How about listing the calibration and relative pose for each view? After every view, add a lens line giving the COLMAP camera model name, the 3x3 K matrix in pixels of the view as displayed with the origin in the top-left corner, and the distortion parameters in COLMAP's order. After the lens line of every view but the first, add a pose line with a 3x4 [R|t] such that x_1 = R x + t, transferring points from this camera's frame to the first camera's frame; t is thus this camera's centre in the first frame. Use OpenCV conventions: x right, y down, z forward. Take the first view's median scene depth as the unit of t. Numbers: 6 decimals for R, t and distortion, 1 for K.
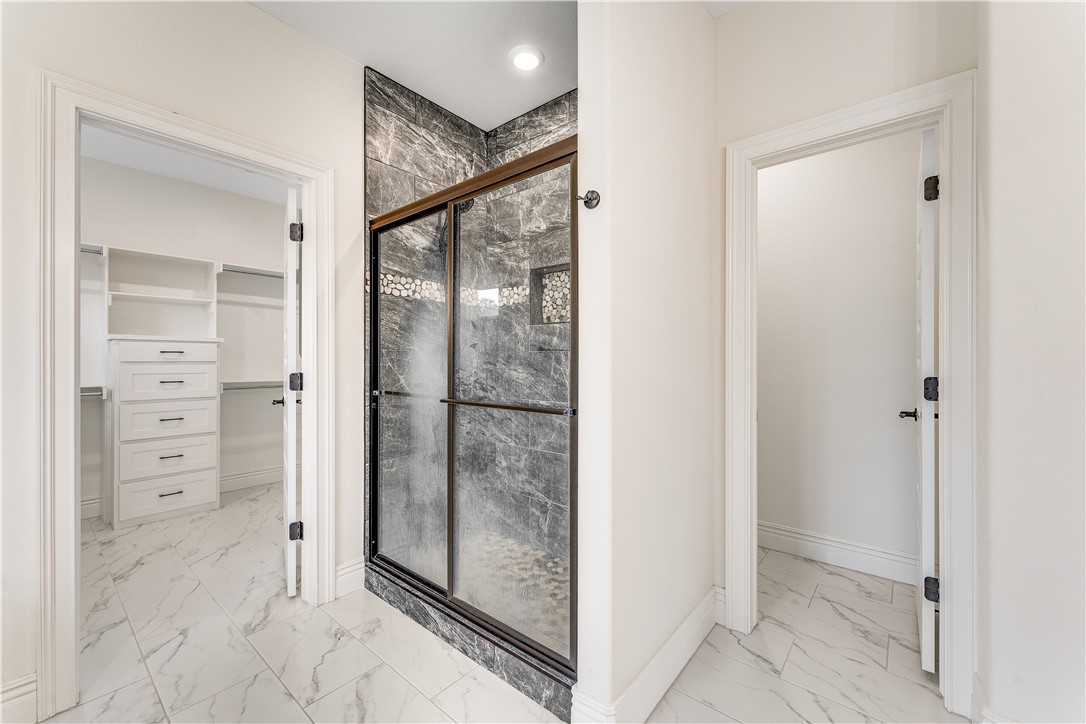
lens RADIAL K [[436.1, 0, 538.2], [0, 436.1, 359.2], [0, 0, 1]] dist [-0.002267, -0.000290]
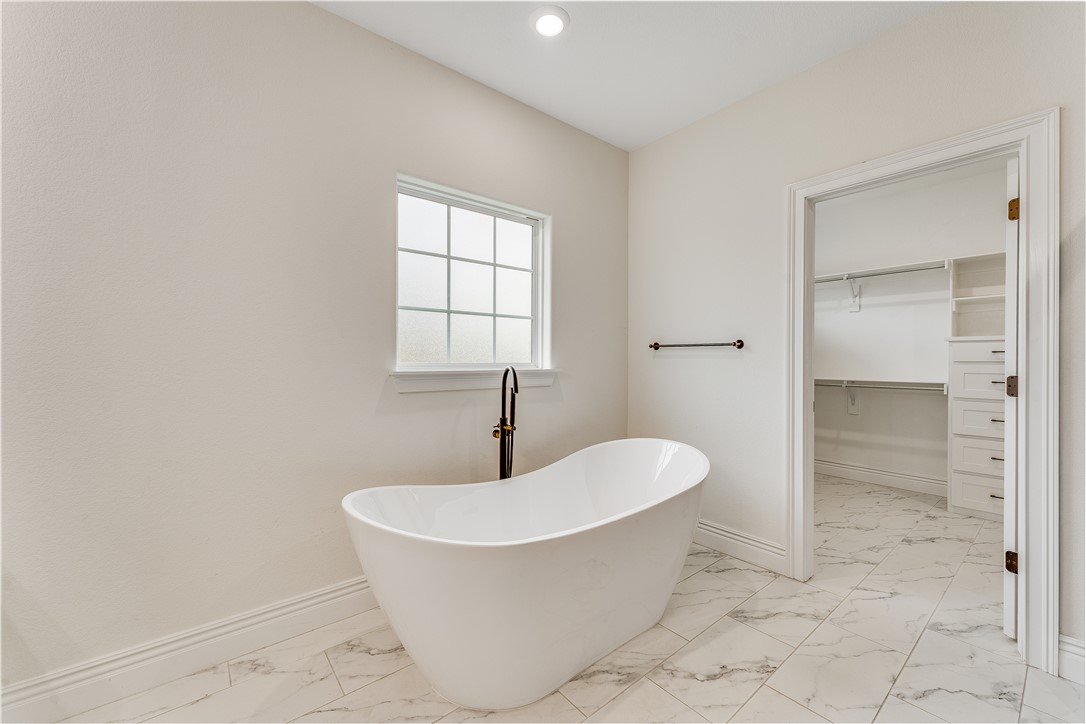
lens RADIAL K [[438.1, 0, 554.2], [0, 438.1, 356.0], [0, 0, 1]] dist [0.005847, -0.001151]
pose [[-0.160053, -0.000756, -0.987108, 0.383984], [-0.004123, 0.999991, -0.000098, -0.004548], [0.987100, 0.004054, -0.160054, 0.222698]]
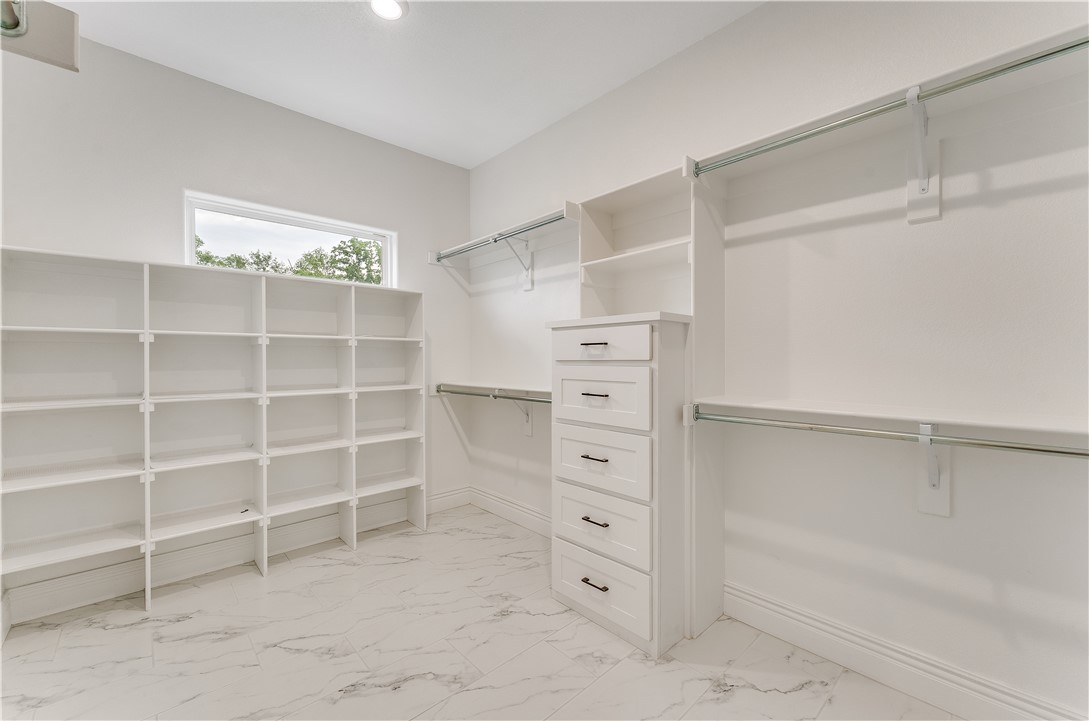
lens RADIAL K [[441.2, 0, 547.9], [0, 441.2, 361.4], [0, 0, 1]] dist [0.002602, 0.000427]
pose [[-0.110843, 0.012950, -0.993754, -0.326632], [0.008434, 0.999891, 0.012089, -0.001187], [0.993802, -0.007041, -0.110941, 1.341859]]
